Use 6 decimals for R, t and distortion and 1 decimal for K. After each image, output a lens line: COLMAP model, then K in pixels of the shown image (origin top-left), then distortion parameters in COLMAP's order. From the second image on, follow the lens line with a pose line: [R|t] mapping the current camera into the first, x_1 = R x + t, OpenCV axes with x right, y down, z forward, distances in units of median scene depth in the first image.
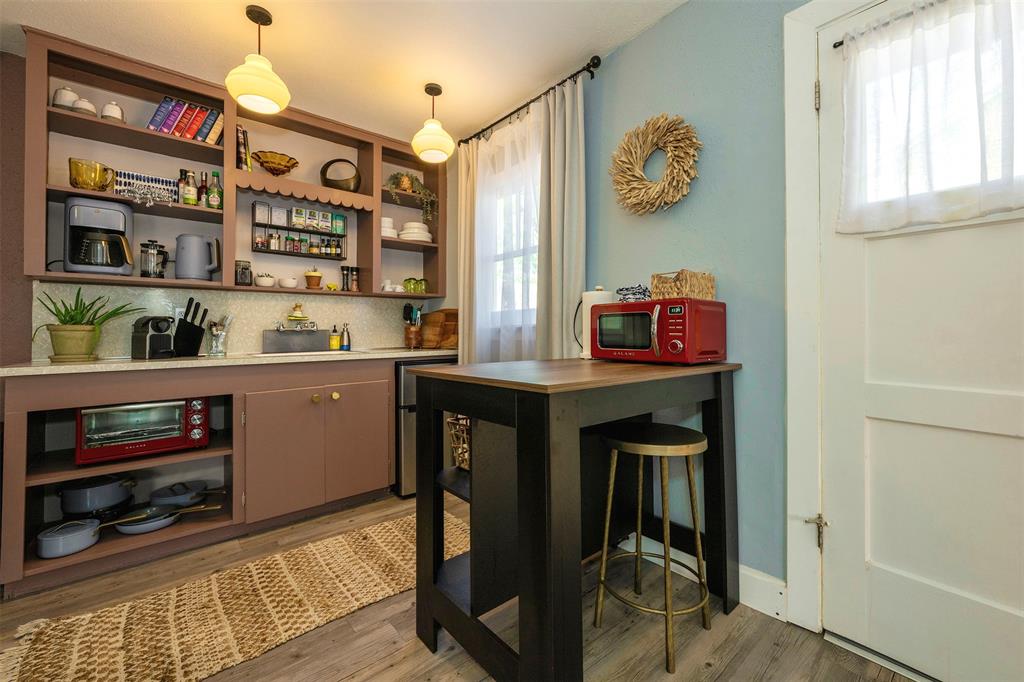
lens RADIAL K [[403.8, 0, 508.2], [0, 403.8, 322.1], [0, 0, 1]] dist [-0.000531, 0.000016]
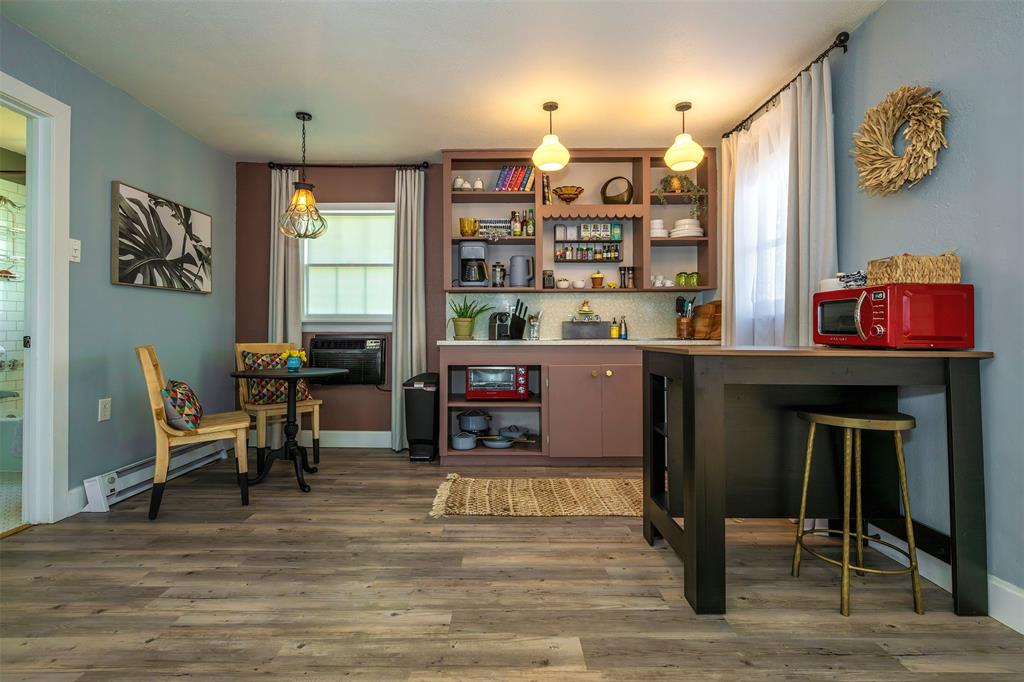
lens RADIAL K [[469.0, 0, 514.5], [0, 469.0, 319.9], [0, 0, 1]] dist [-0.000052, -0.000006]
pose [[0.772729, -0.007838, -0.634688, 0.273590], [0.010810, 0.999941, 0.000812, 0.012910], [0.634644, -0.007488, 0.772768, -0.312707]]
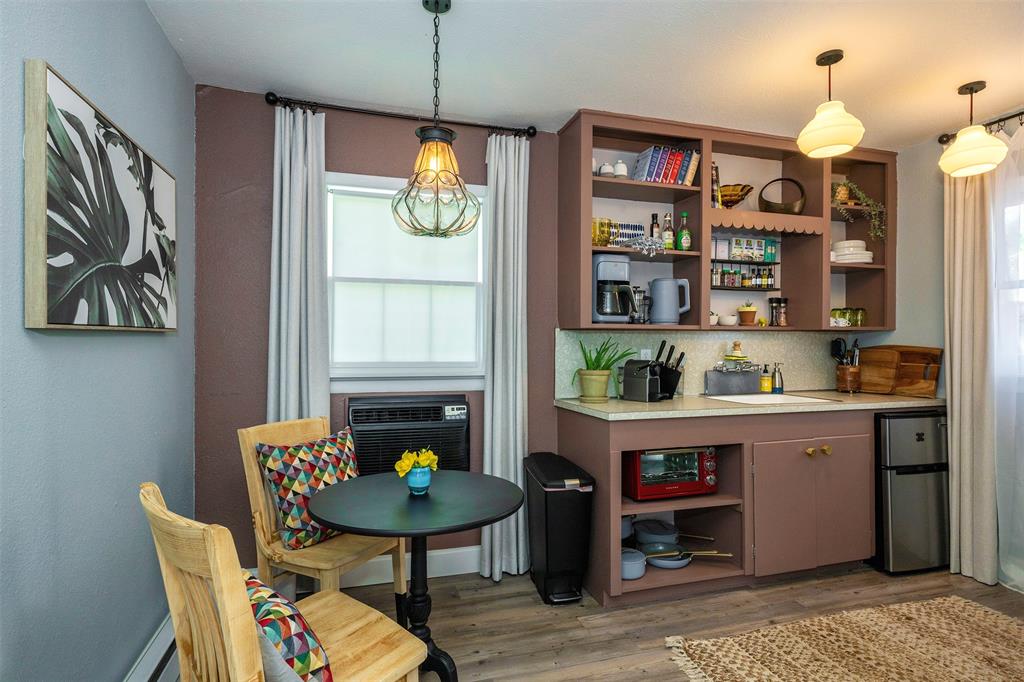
lens RADIAL K [[498.8, 0, 512.0], [0, 498.8, 341.0], [0, 0, 1]] dist [-0.004530, -0.000737]
pose [[0.918249, 0.008155, -0.395920, -0.643859], [0.000132, 0.999782, 0.020900, -0.086140], [0.396004, -0.019244, 0.918047, -0.297495]]
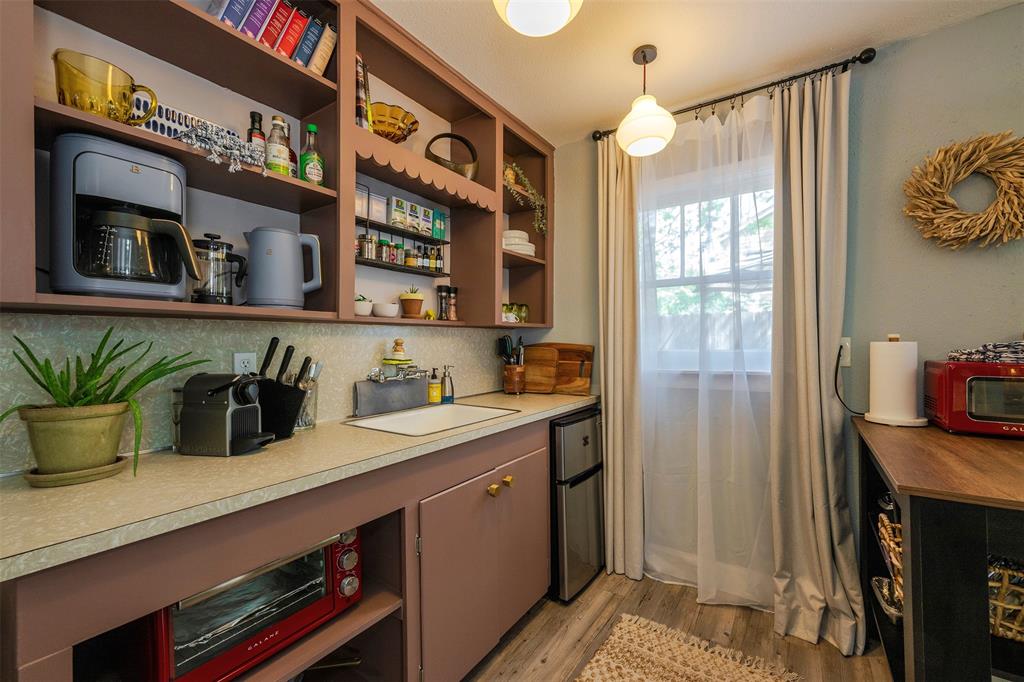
lens RADIAL K [[403.4, 0, 512.0], [0, 403.4, 341.0], [0, 0, 1]] dist [-0.000438, -0.000137]
pose [[0.965320, 0.003468, 0.261047, -0.610855], [-0.008316, 0.999813, 0.017466, -0.068605], [-0.260938, -0.019031, 0.965168, 0.352139]]
